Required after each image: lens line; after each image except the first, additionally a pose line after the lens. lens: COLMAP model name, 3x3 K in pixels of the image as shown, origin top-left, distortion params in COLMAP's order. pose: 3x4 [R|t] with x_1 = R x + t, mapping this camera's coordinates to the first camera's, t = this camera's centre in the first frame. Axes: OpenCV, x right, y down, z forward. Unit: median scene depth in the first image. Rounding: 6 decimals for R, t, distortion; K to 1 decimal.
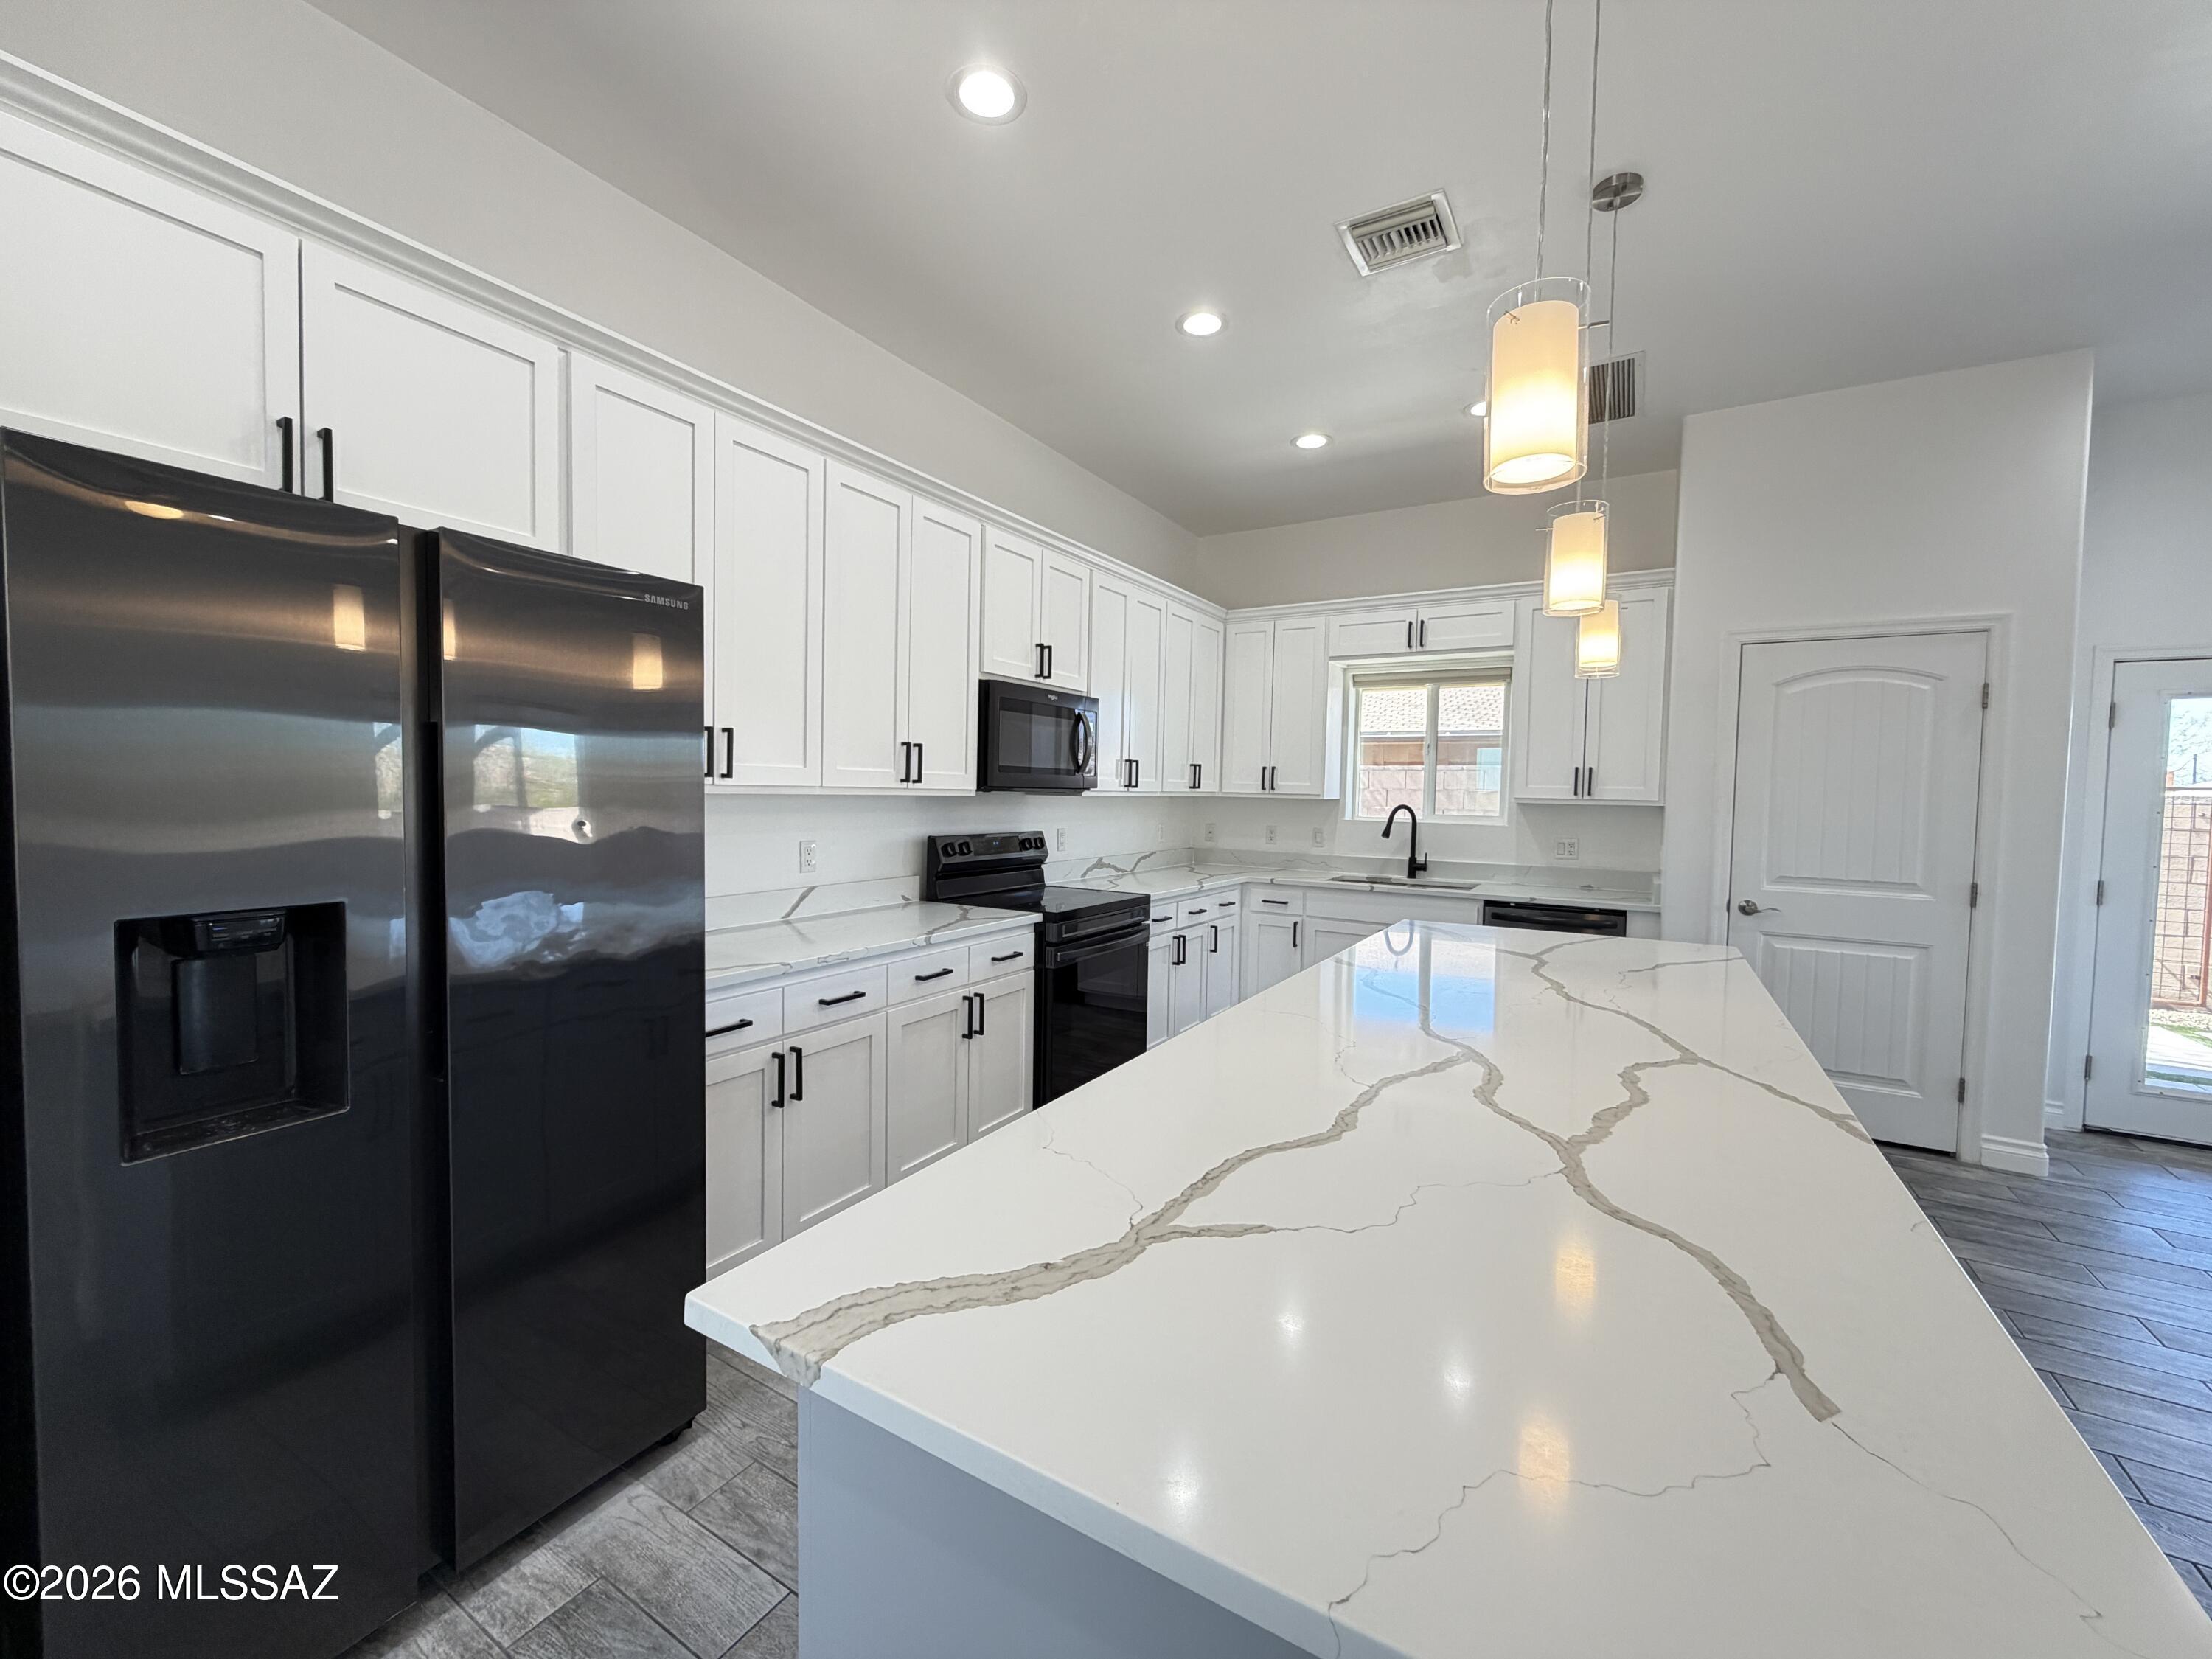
lens RADIAL K [[884.9, 0, 1099.0], [0, 884.9, 824.2], [0, 0, 1]] dist [0.000653, 0.000152]
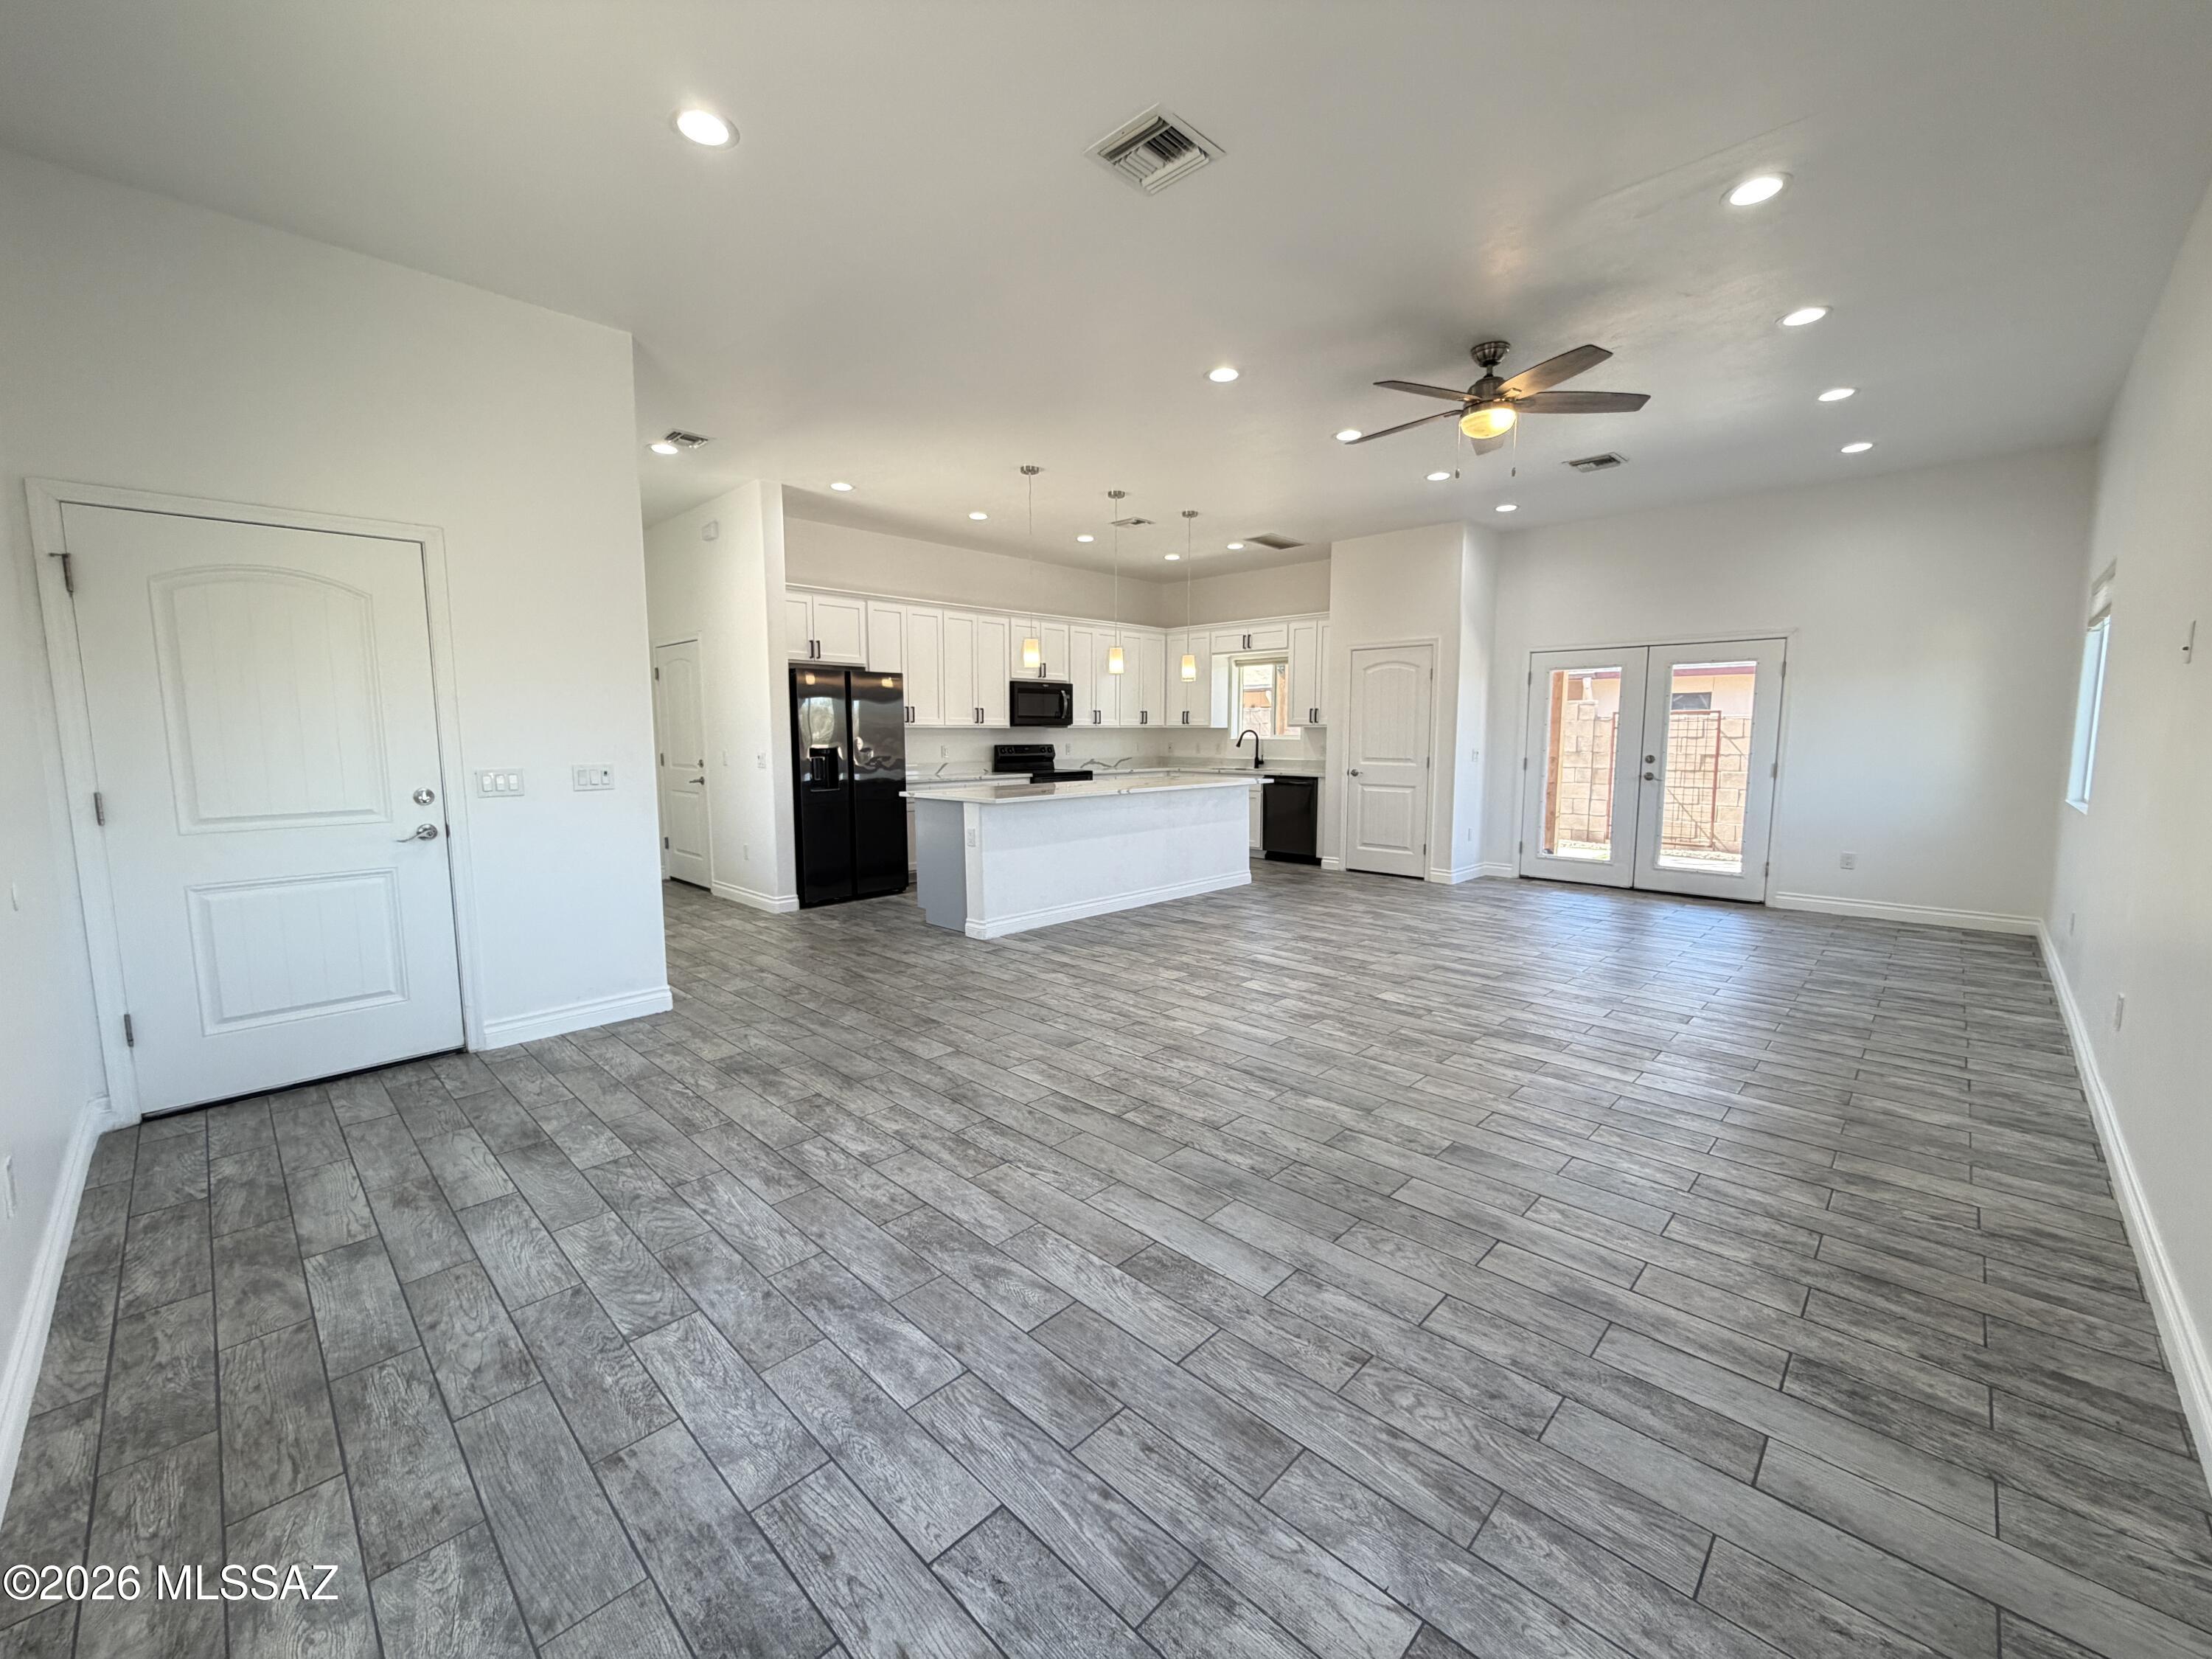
lens RADIAL K [[884.9, 0, 1099.0], [0, 884.9, 824.2], [0, 0, 1]] dist [0.000653, 0.000152]
pose [[0.973132, 0.003909, -0.230215, 0.558647], [0.011142, 0.997885, 0.064038, 0.066688], [0.229978, -0.064882, 0.971031, -1.133388]]
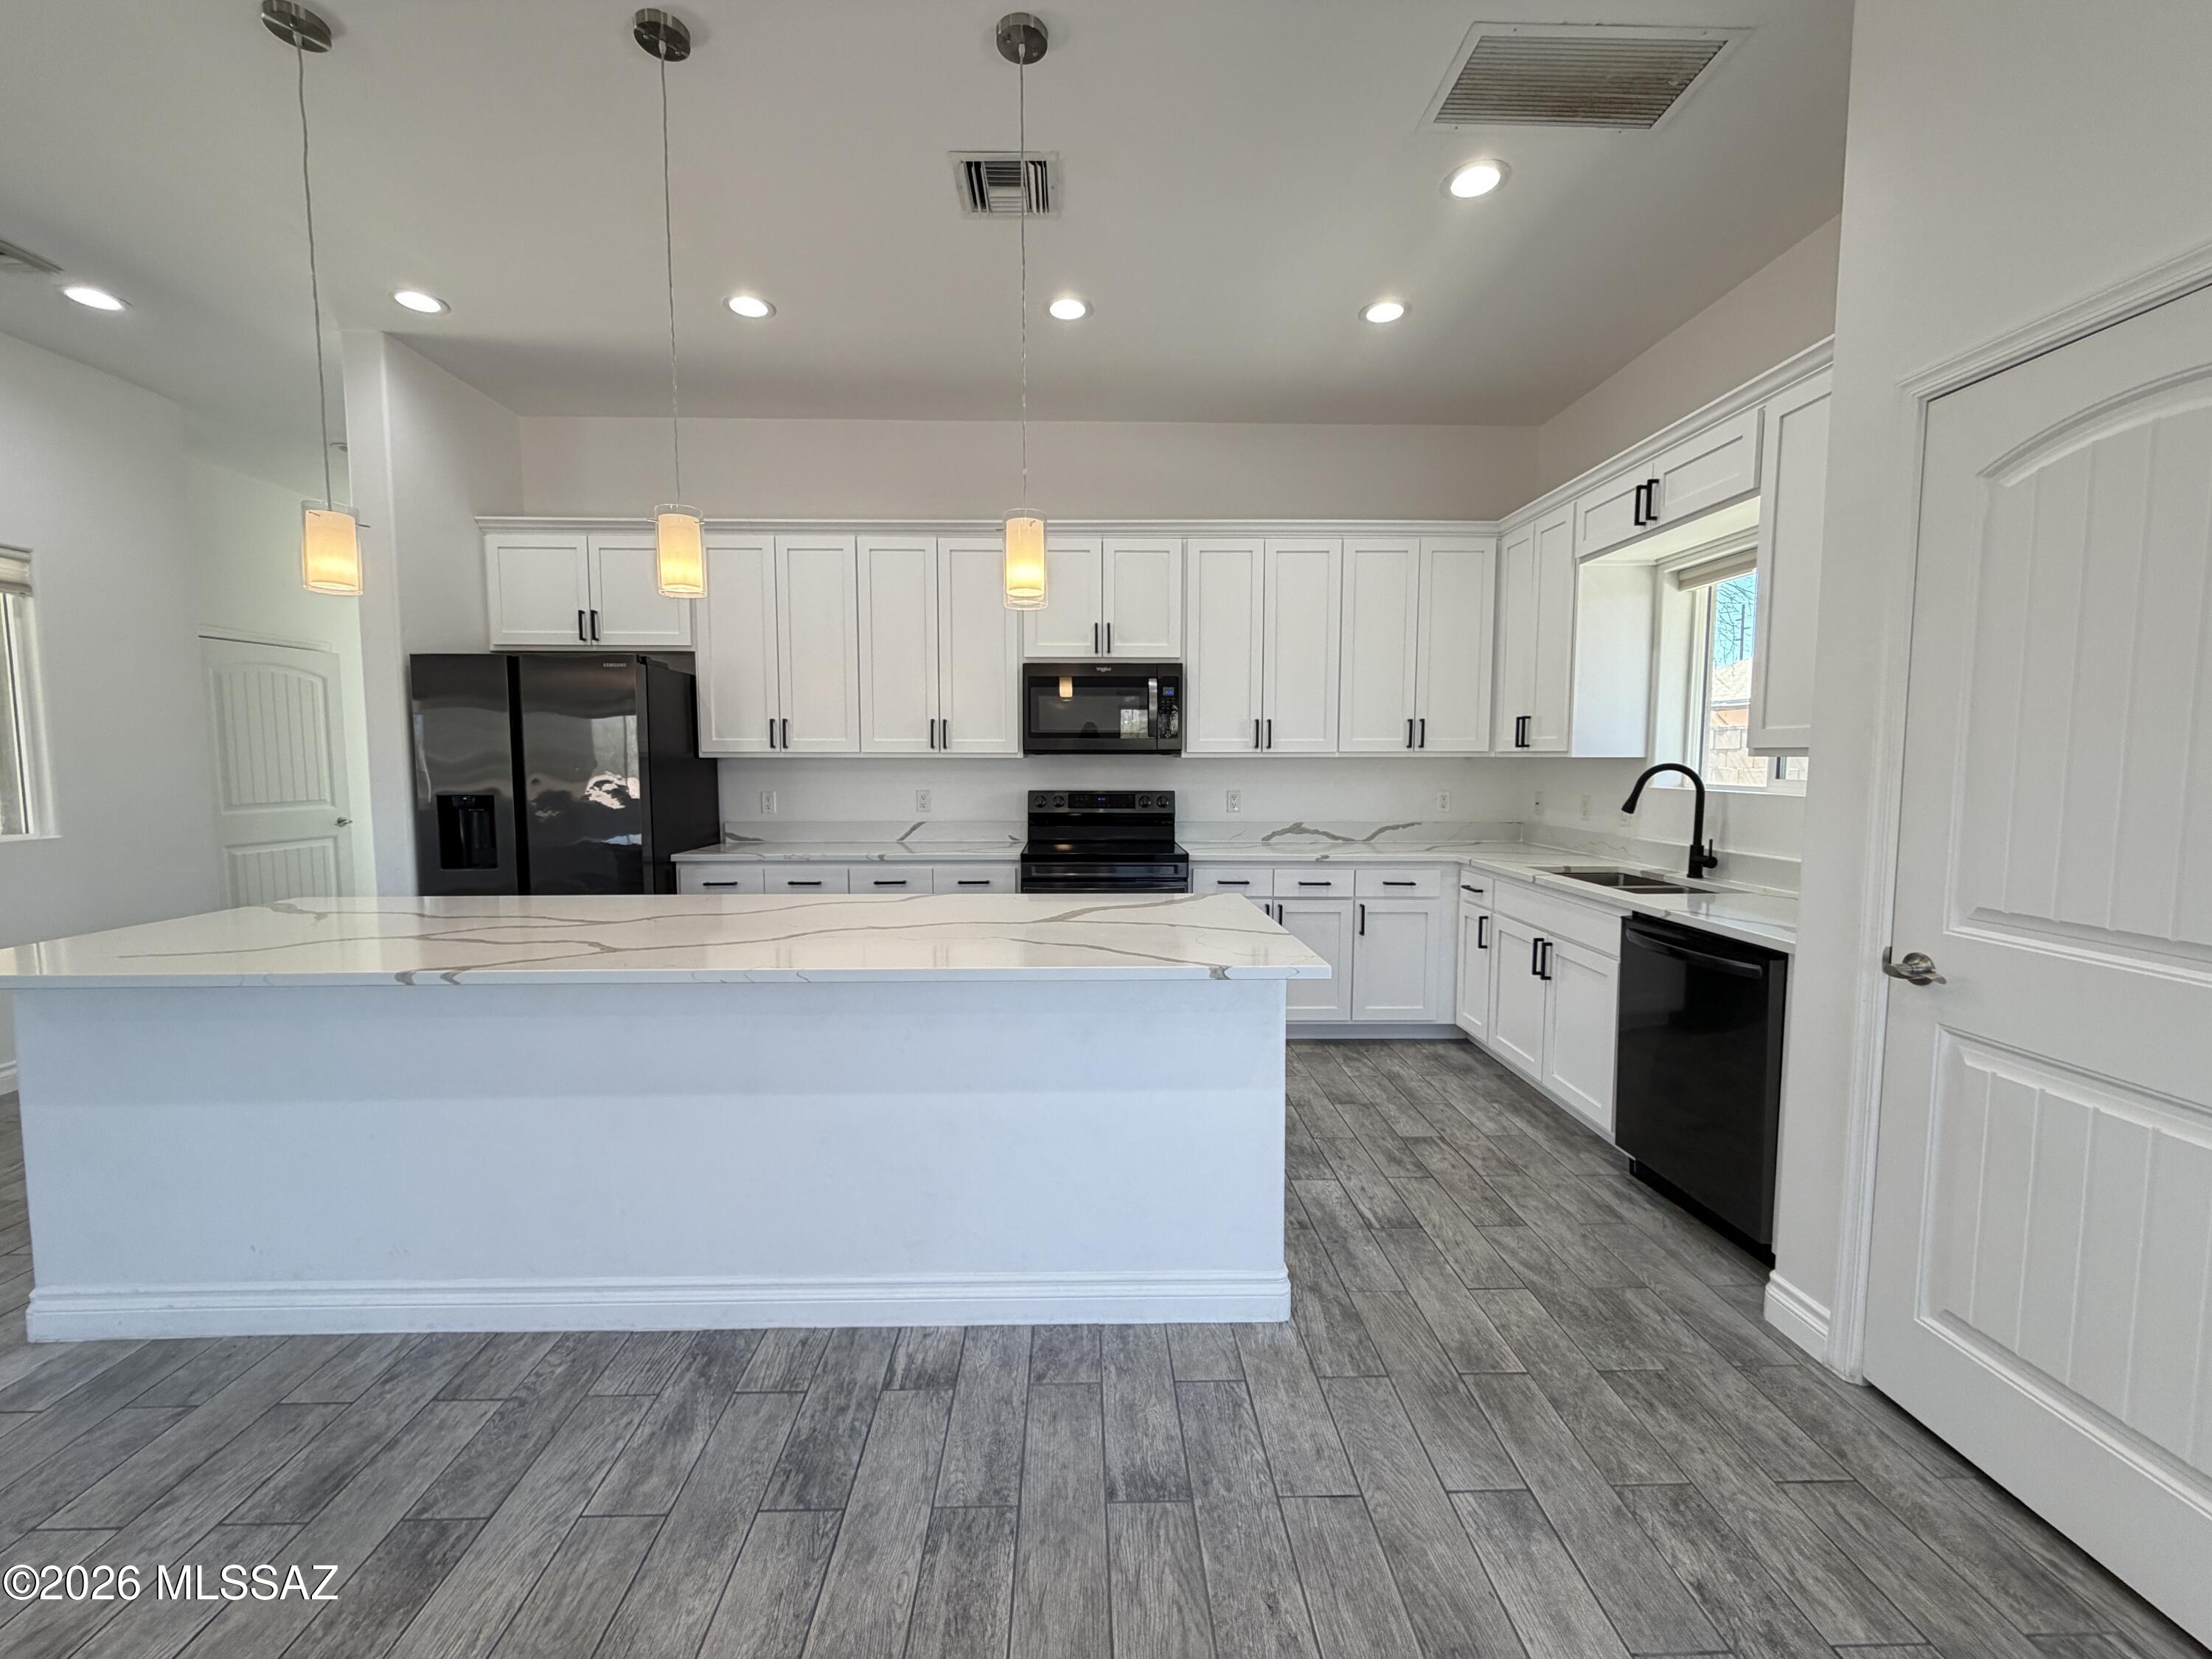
lens RADIAL K [[884.9, 0, 1099.0], [0, 884.9, 824.2], [0, 0, 1]] dist [0.000653, 0.000152]
pose [[0.537349, 0.044100, -0.842206, 0.799274], [-0.022472, 0.999026, 0.037974, 0.009331], [0.843061, -0.001479, 0.537816, 0.344820]]
